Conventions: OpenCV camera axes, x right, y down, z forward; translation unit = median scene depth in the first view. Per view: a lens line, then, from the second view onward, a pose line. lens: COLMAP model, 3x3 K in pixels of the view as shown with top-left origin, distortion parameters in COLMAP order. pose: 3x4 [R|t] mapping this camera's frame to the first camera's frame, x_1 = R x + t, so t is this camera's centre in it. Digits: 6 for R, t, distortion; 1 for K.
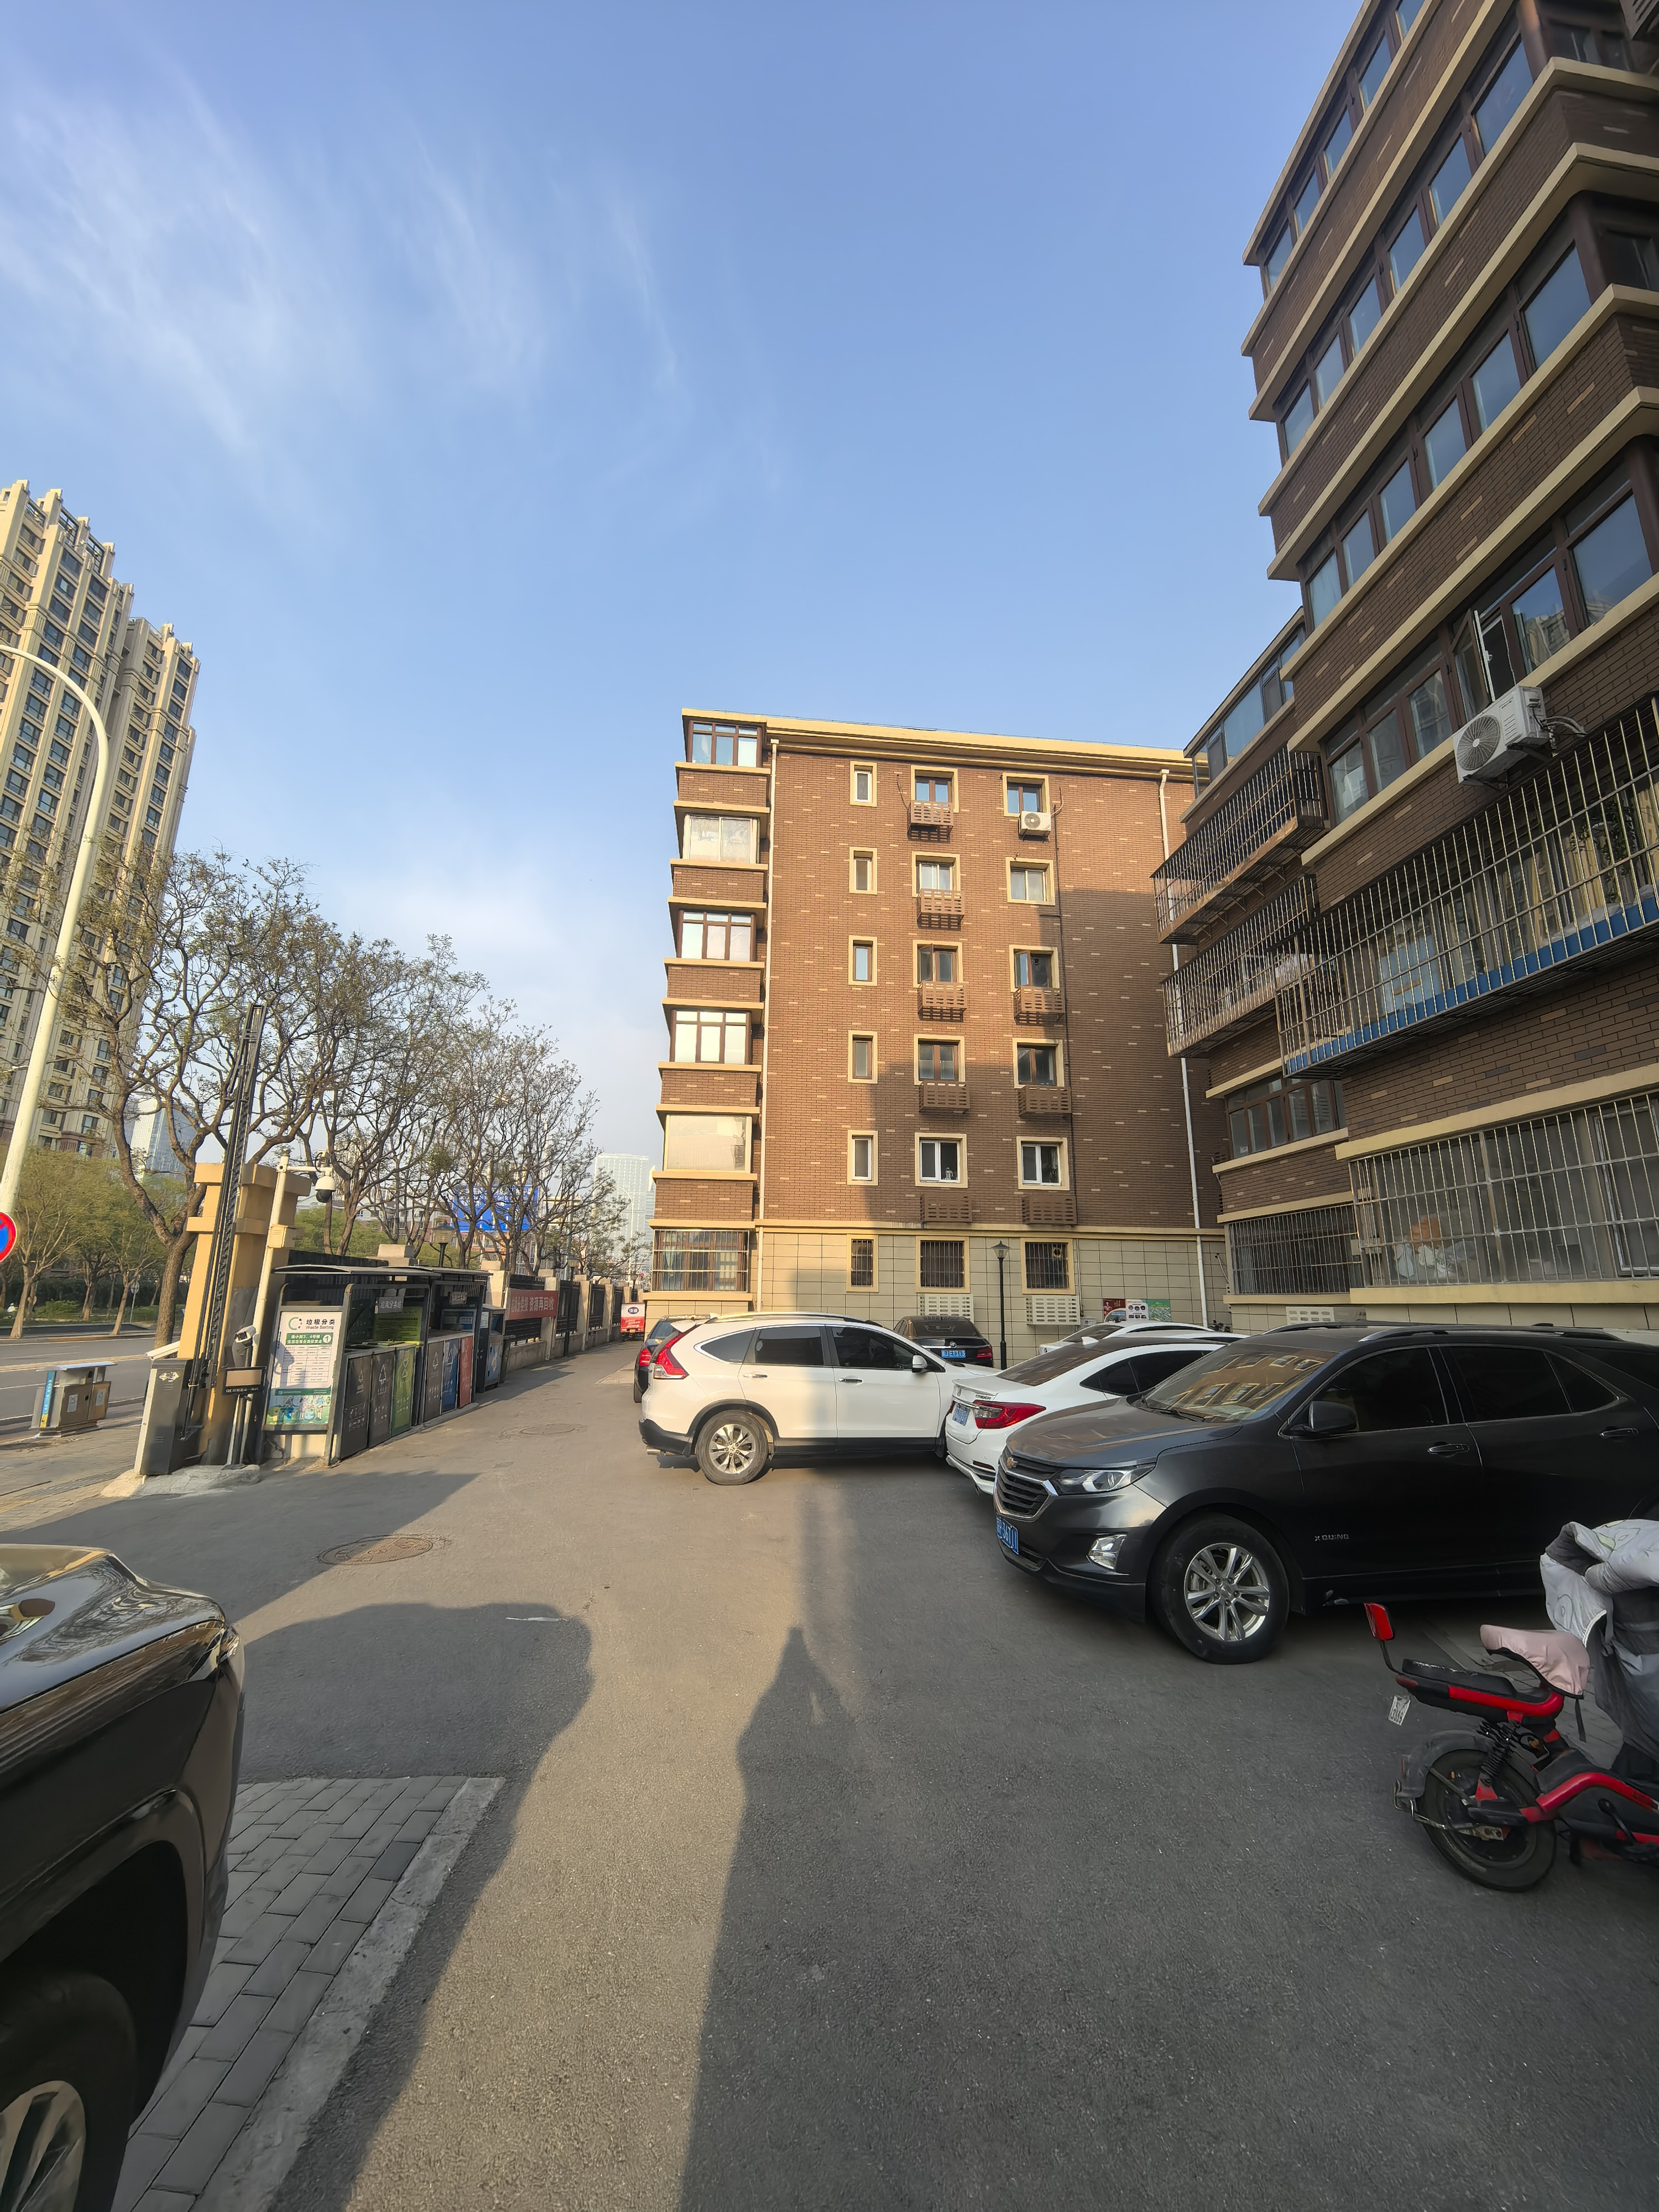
lens RADIAL K [[864.1, 0, 846.8], [0, 864.1, 1097.9], [0, 0, 1]] dist [-0.000482, -0.002058]
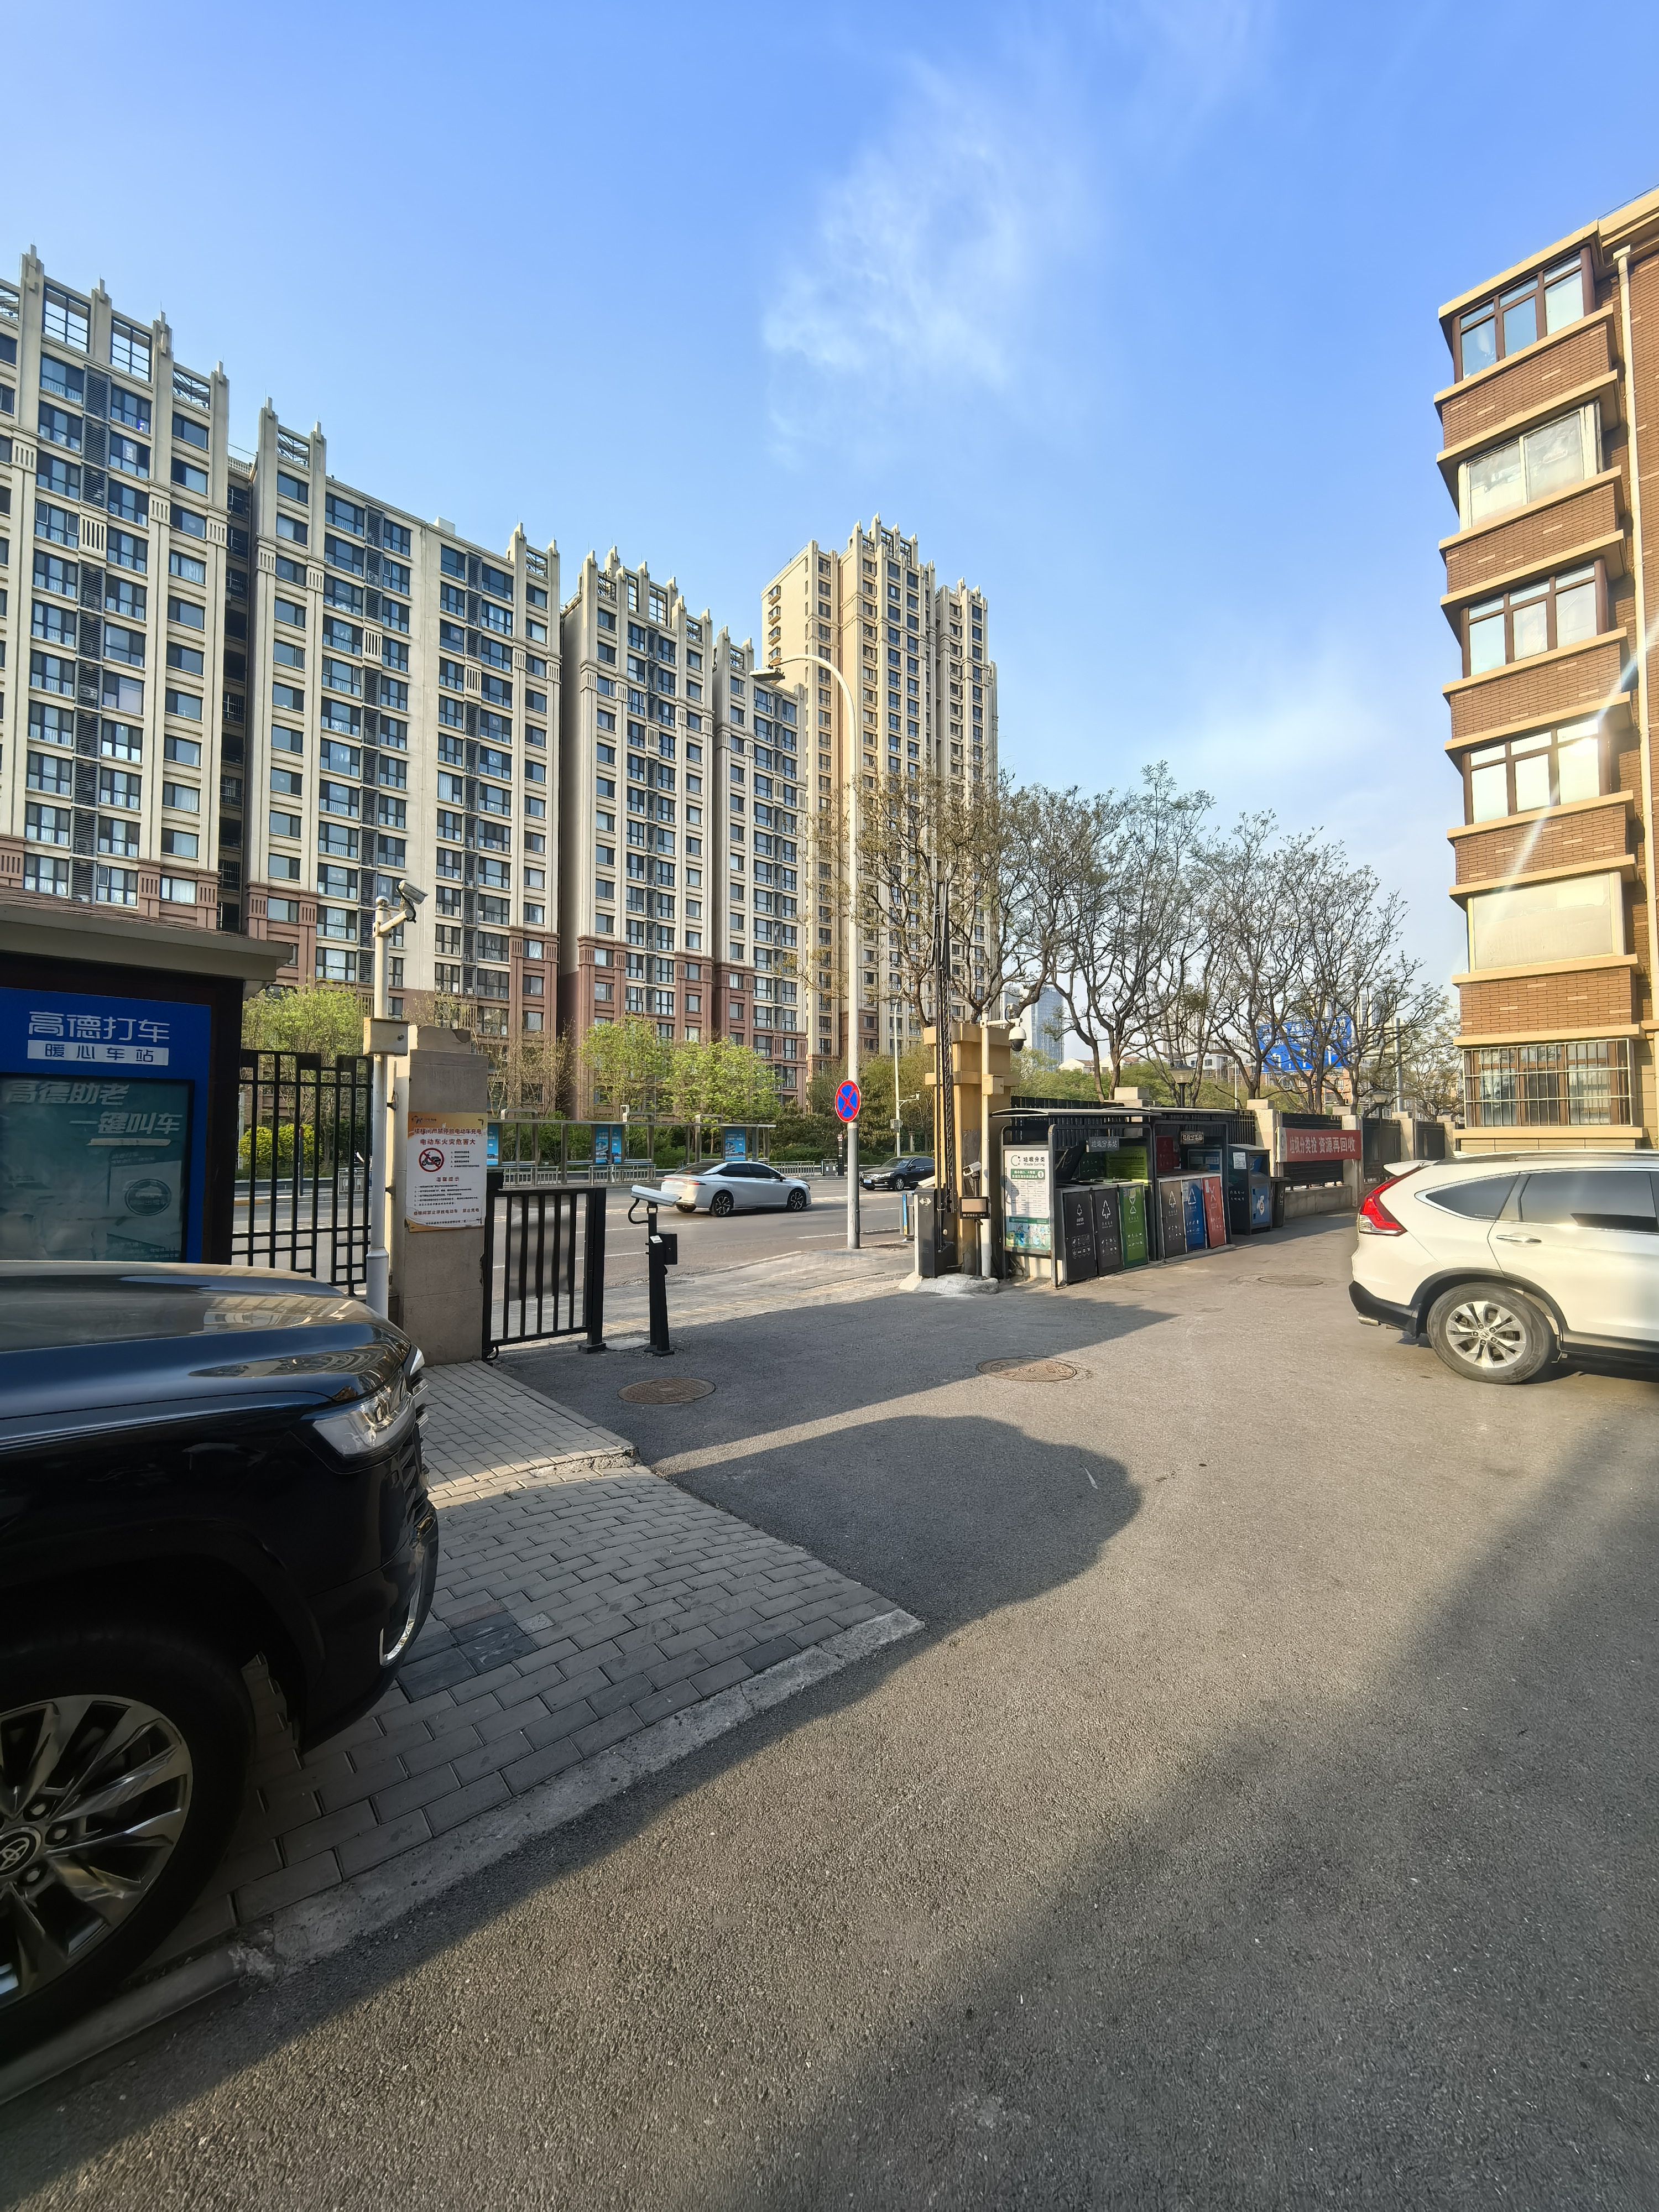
lens RADIAL K [[864.1, 0, 835.6], [0, 864.1, 1111.7], [0, 0, 1]] dist [-0.000482, -0.002058]
pose [[0.596363, -0.037663, -0.801831, 0.098812], [0.189985, 0.977141, 0.095404, 0.042438], [0.779908, -0.209232, 0.589886, 0.151606]]
